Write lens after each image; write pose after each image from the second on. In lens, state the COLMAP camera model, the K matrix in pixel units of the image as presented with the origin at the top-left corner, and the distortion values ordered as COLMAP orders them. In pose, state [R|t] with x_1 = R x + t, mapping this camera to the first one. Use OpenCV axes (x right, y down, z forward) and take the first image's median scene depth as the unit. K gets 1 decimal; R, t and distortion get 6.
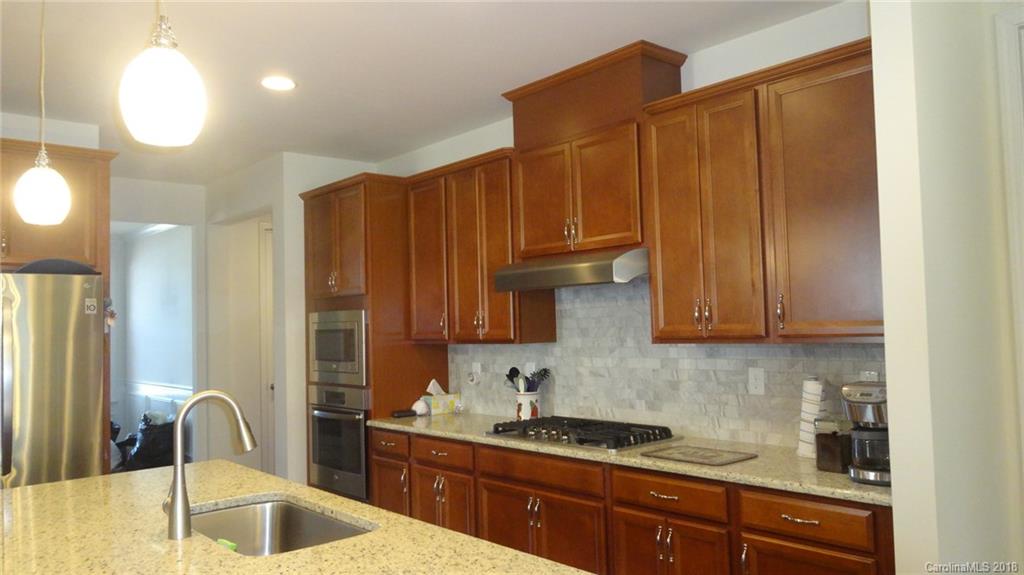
lens RADIAL K [[768.7, 0, 513.0], [0, 768.7, 284.5], [0, 0, 1]] dist [-0.008489, -0.000438]
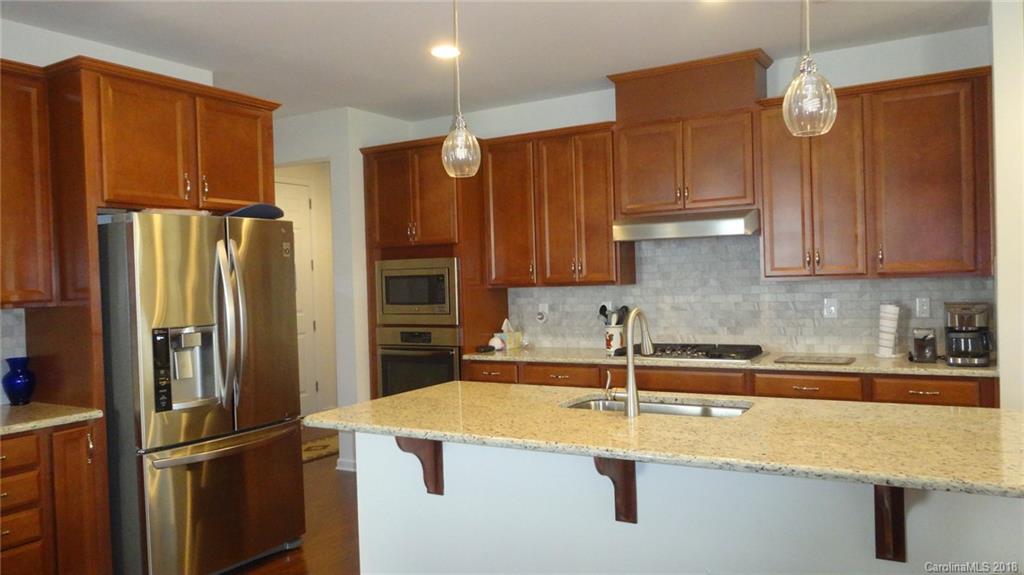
lens RADIAL K [[768.7, 0, 509.0], [0, 768.7, 289.0], [0, 0, 1]] dist [-0.008489, -0.000438]
pose [[0.950381, -0.004631, 0.311054, -0.529193], [-0.012786, 0.998463, 0.053932, 0.019963], [-0.310826, -0.055233, 0.948861, -0.100250]]
